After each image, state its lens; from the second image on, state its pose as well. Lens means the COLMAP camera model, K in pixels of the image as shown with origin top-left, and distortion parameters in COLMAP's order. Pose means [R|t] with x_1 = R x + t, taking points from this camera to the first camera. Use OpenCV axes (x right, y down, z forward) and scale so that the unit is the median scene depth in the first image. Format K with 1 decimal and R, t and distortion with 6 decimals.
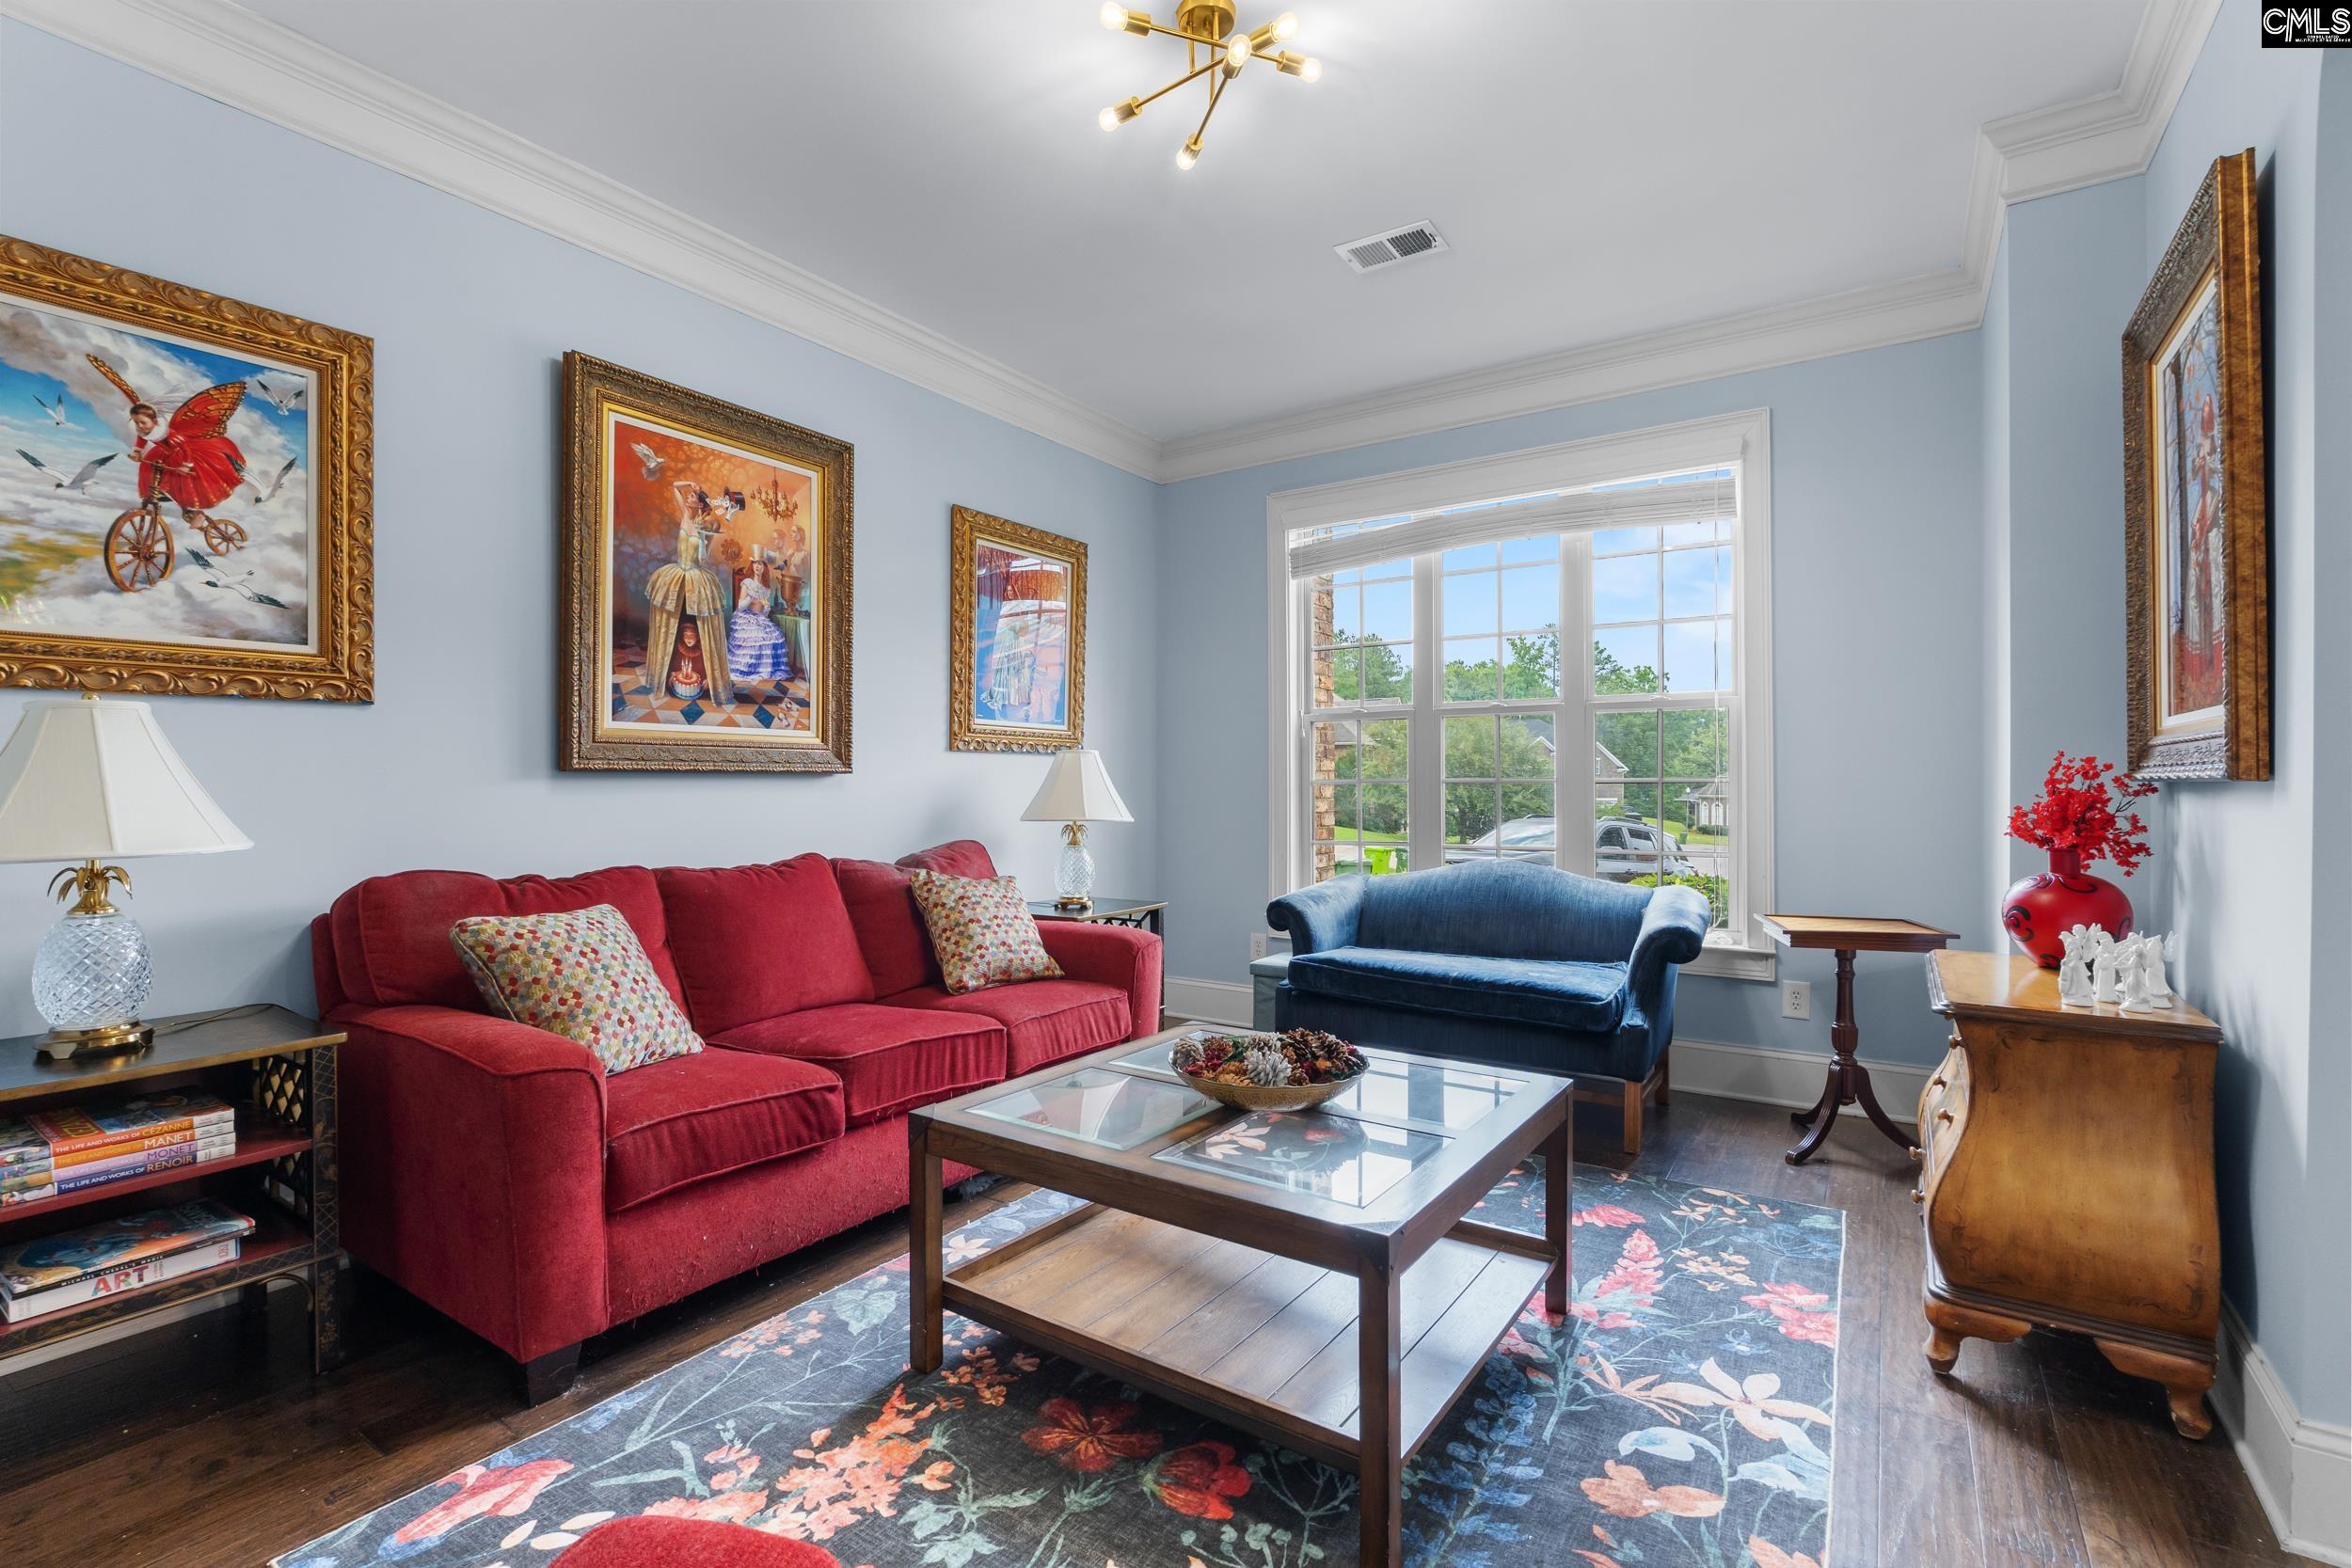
lens RADIAL K [[1078.4, 0, 1176.1], [0, 1078.4, 783.1], [0, 0, 1]] dist [-0.005359, 0.000405]
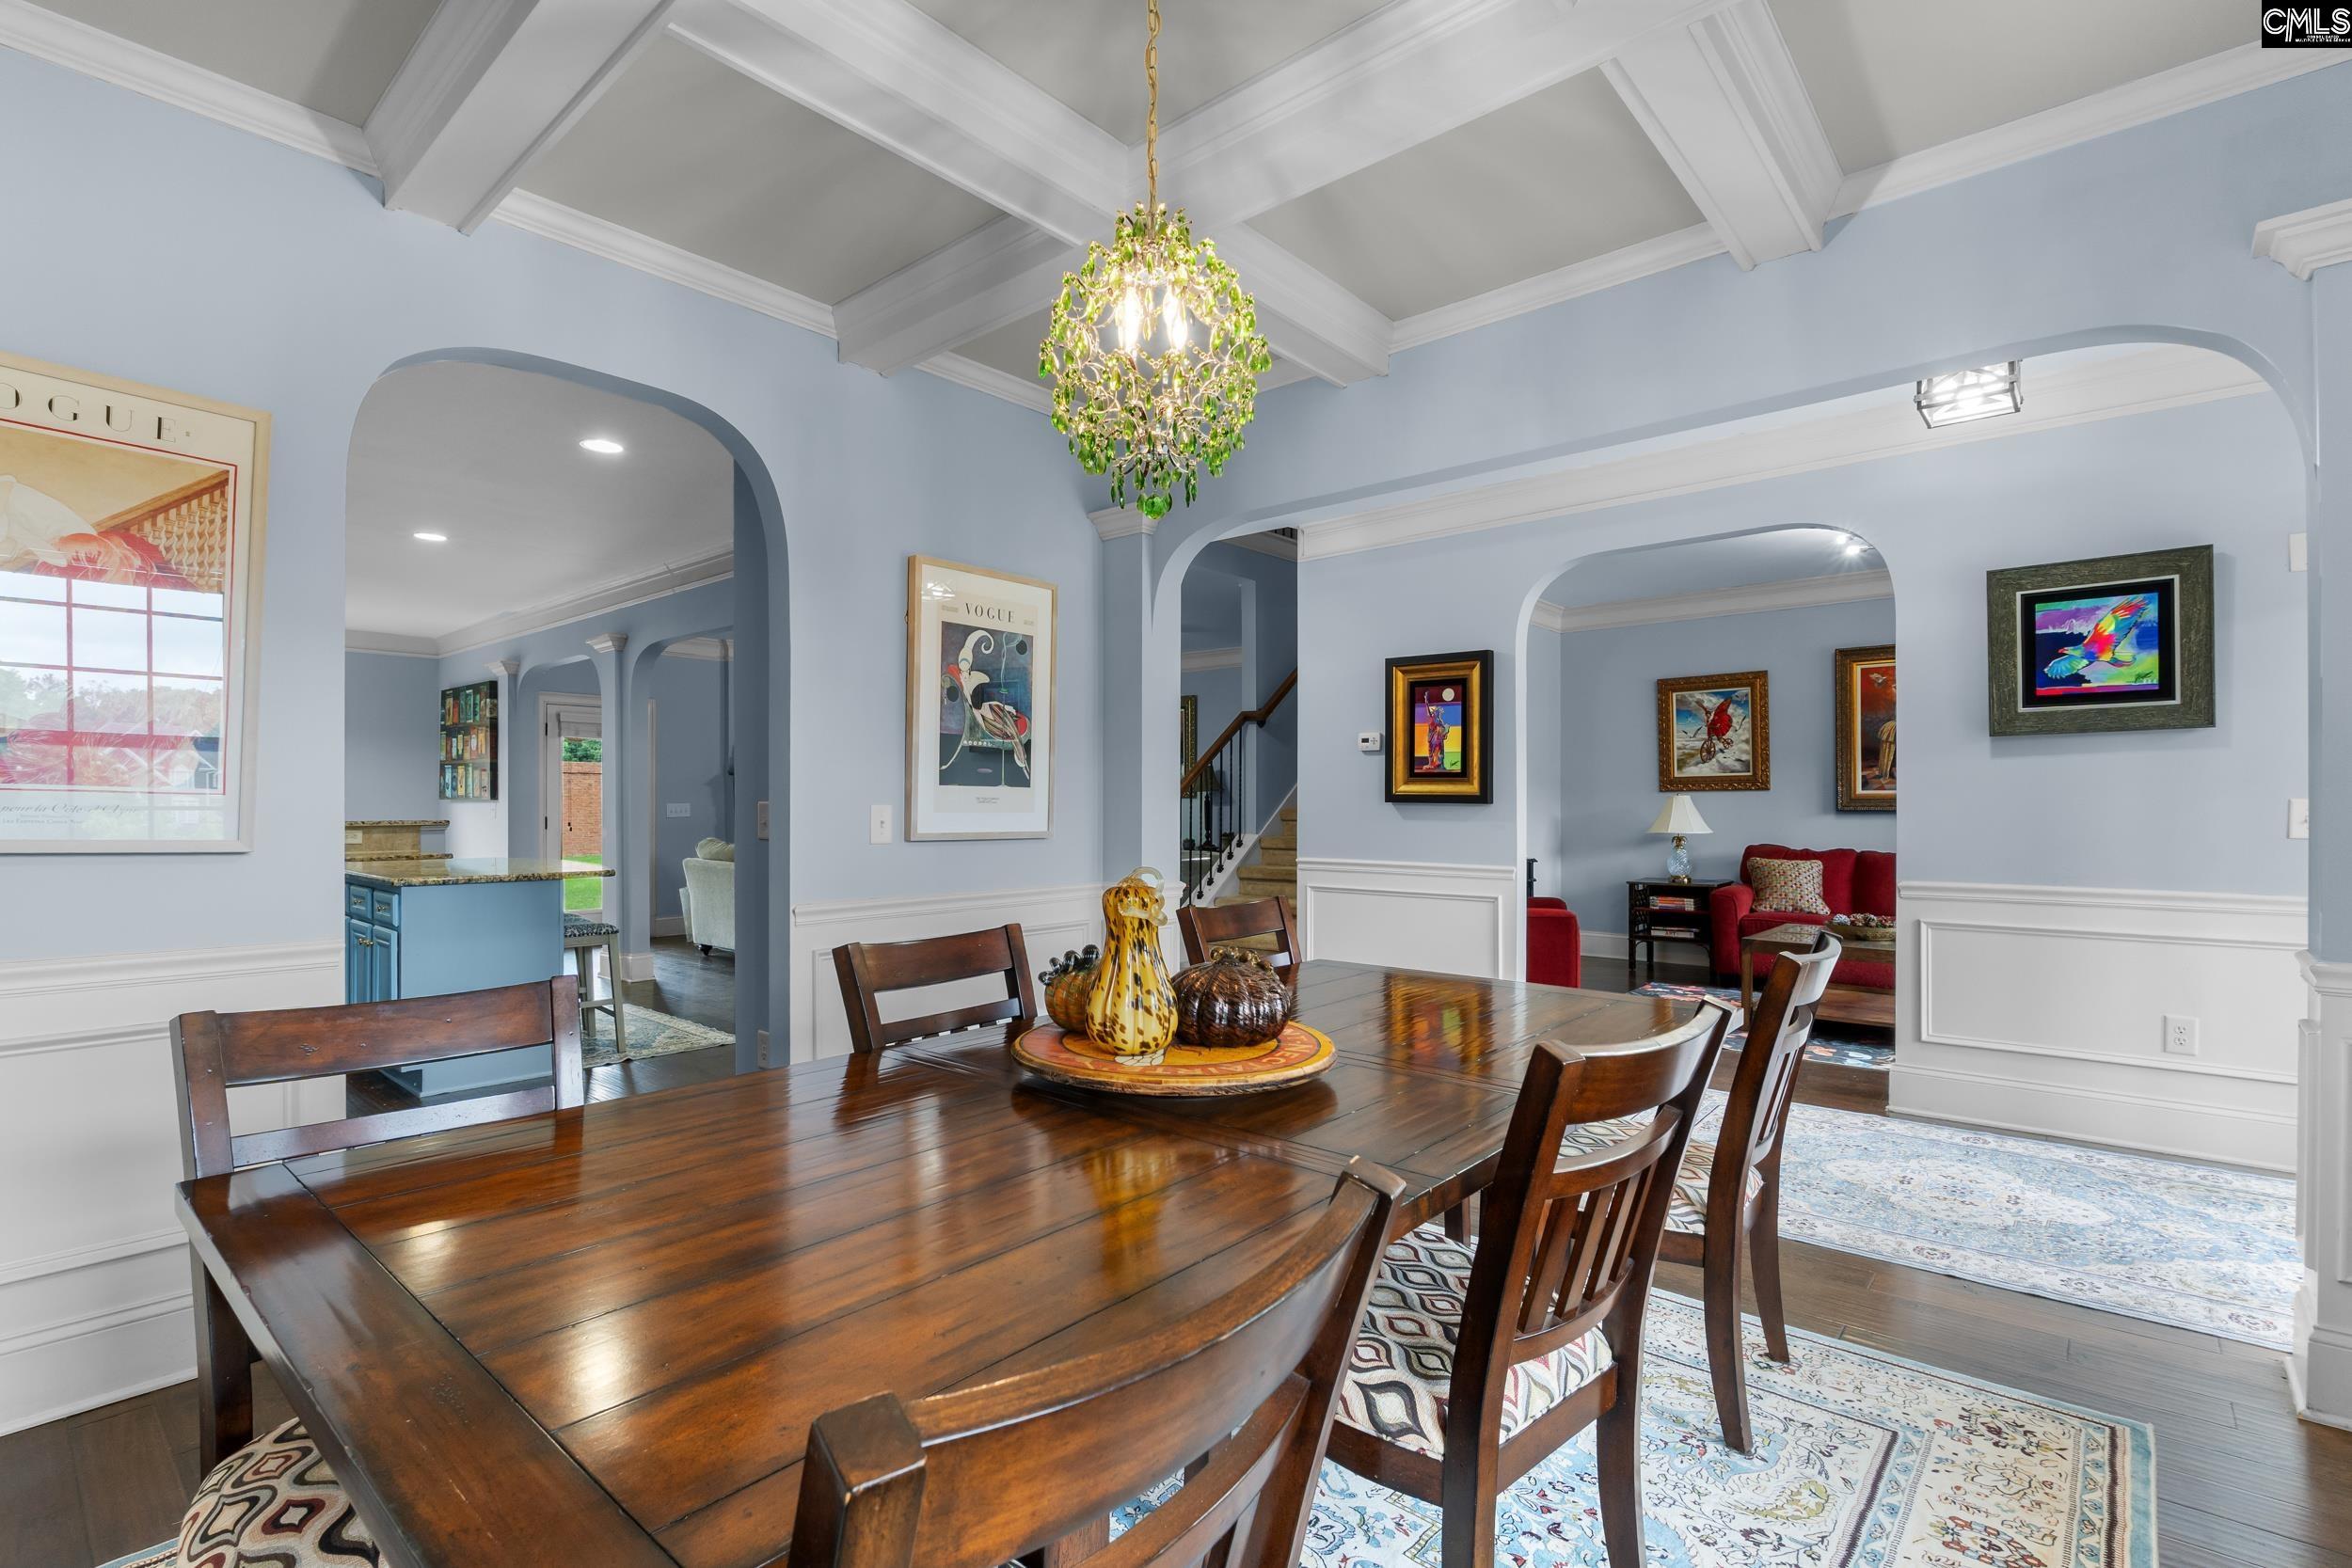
lens RADIAL K [[1078.4, 0, 1153.2], [0, 1078.4, 794.2], [0, 0, 1]] dist [-0.005359, 0.000405]
pose [[-0.130795, -0.006355, -0.991389, 2.678754], [0.006223, 0.999954, -0.007231, -0.052268], [0.991390, -0.007115, -0.130749, -0.357727]]
